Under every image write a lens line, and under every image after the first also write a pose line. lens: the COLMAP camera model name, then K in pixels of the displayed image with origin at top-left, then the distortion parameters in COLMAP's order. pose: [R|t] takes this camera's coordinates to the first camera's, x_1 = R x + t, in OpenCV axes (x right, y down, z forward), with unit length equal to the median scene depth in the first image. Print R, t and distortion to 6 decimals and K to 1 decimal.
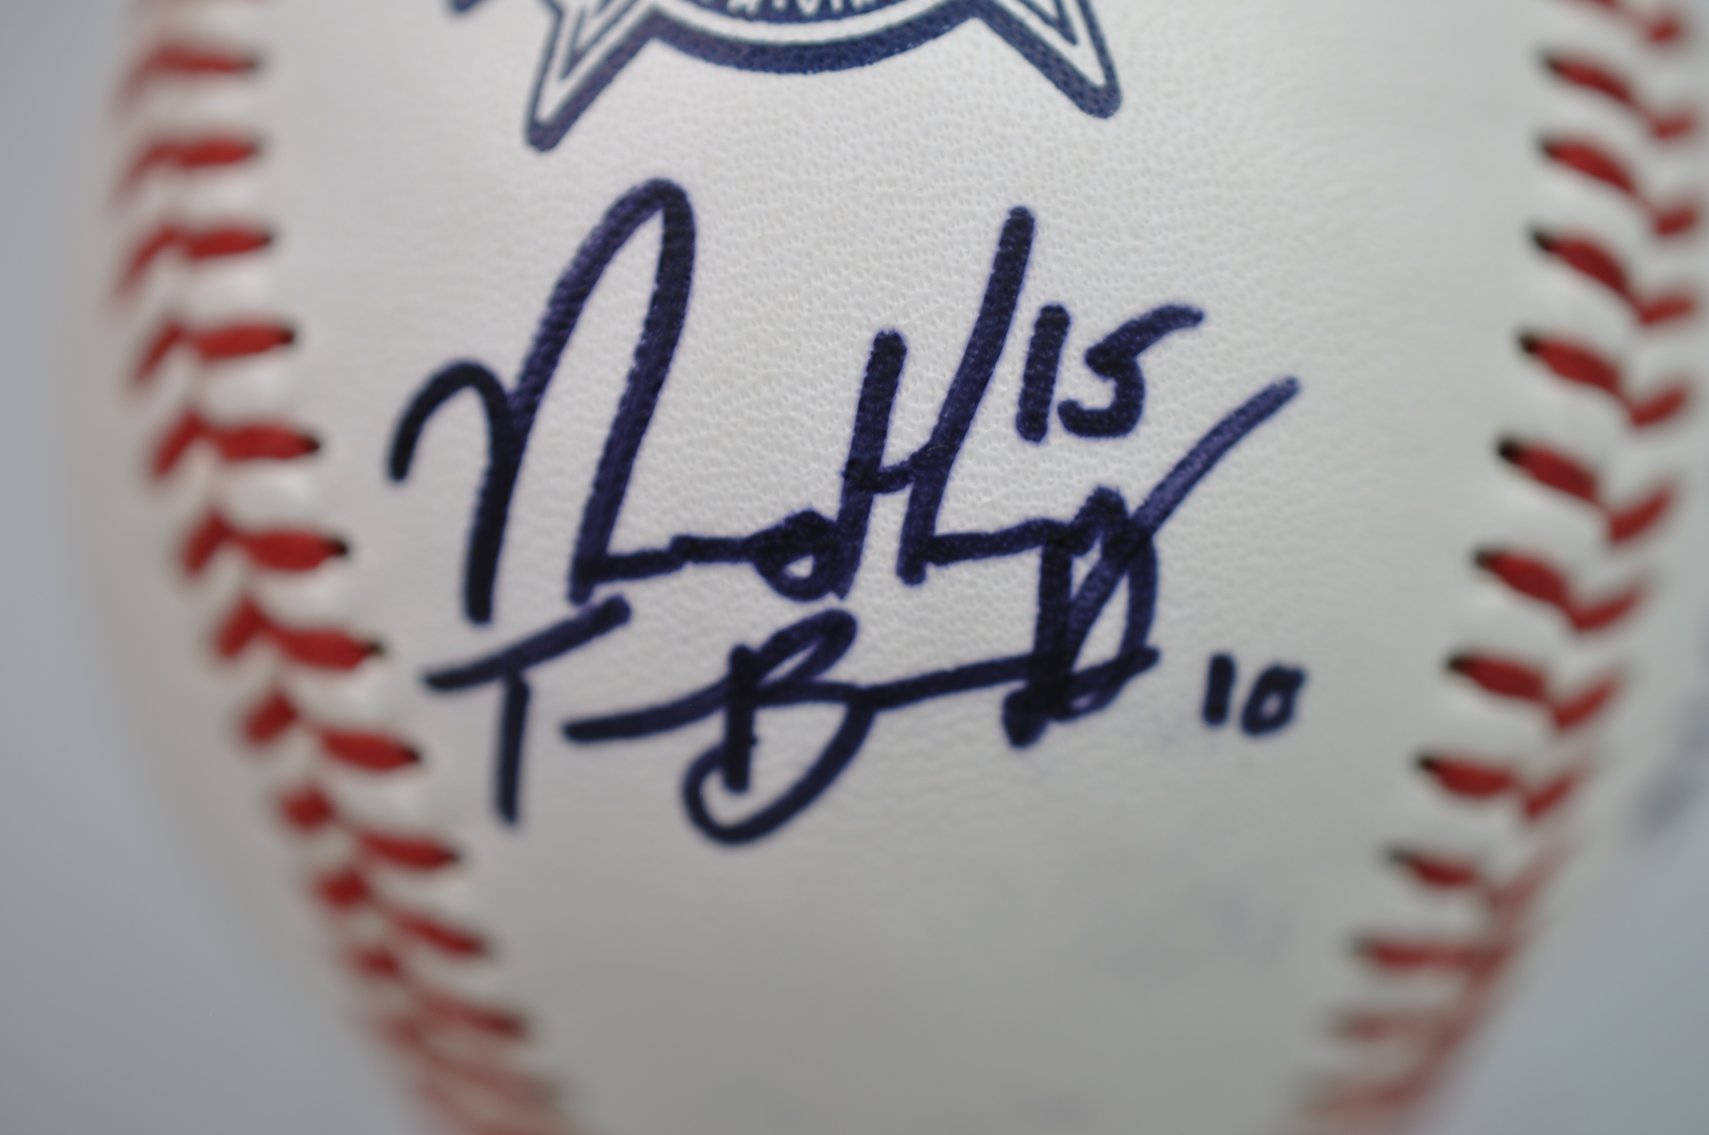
lens RADIAL K [[2809.1, 0, 896.2], [0, 2809.1, 513.1], [0, 0, 1]] dist [0.374280, 0.000000]
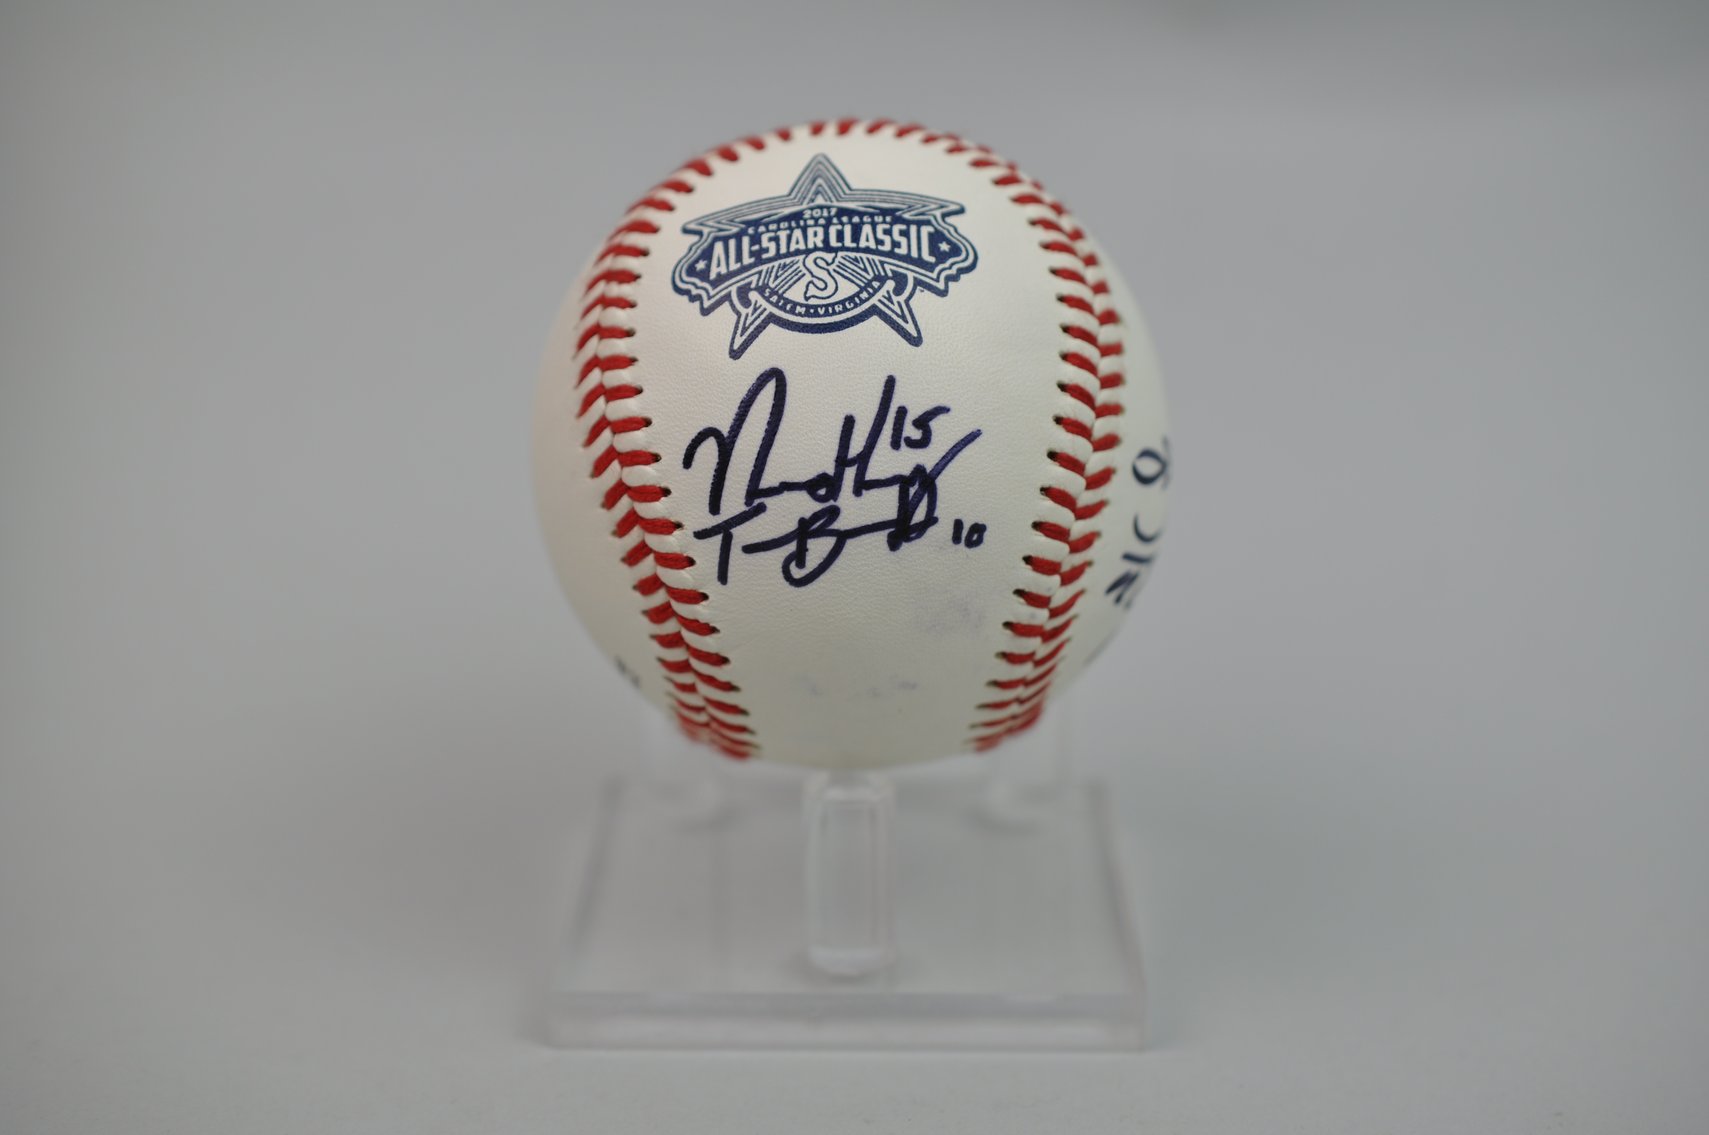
lens RADIAL K [[2809.1, 0, 865.6], [0, 2809.1, 573.8], [0, 0, 1]] dist [0.374280, 0.000000]
pose [[0.999347, -0.012225, 0.033992, -0.089805], [0.013995, 0.998531, -0.052352, 0.265670], [-0.033302, 0.052794, 0.998050, -2.033324]]
